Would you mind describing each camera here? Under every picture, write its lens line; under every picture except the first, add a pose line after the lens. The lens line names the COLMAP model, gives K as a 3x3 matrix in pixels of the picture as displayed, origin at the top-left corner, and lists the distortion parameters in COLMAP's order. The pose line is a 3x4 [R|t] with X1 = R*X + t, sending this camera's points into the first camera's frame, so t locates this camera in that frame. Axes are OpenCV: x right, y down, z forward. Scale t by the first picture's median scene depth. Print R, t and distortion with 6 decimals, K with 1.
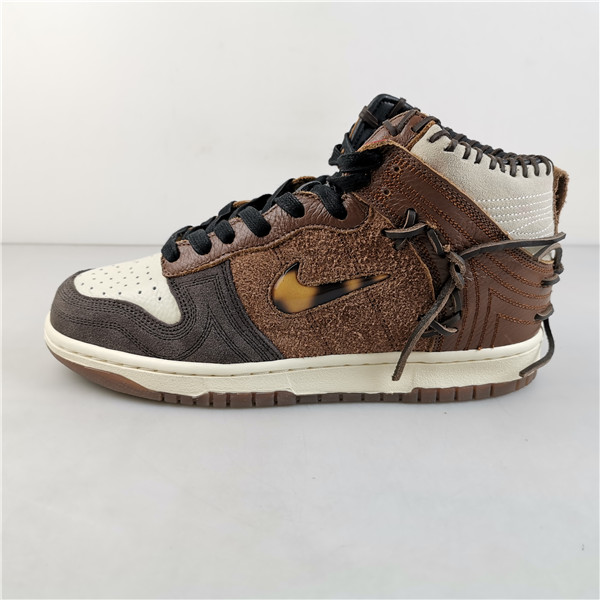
lens RADIAL K [[624.5, 0, 300.0], [0, 624.5, 300.0], [0, 0, 1]] dist [0.015231, -0.003928]
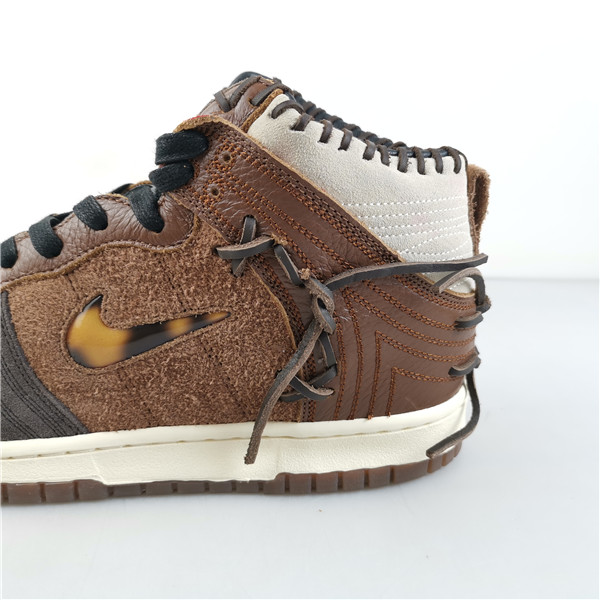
lens RADIAL K [[624.5, 0, 300.0], [0, 624.5, 300.0], [0, 0, 1]] dist [0.015231, -0.003928]
pose [[0.999950, 0.000539, 0.009988, 0.209193], [0.000073, 0.998124, -0.061220, -0.011453], [-0.010002, 0.061218, 0.998074, 0.299054]]
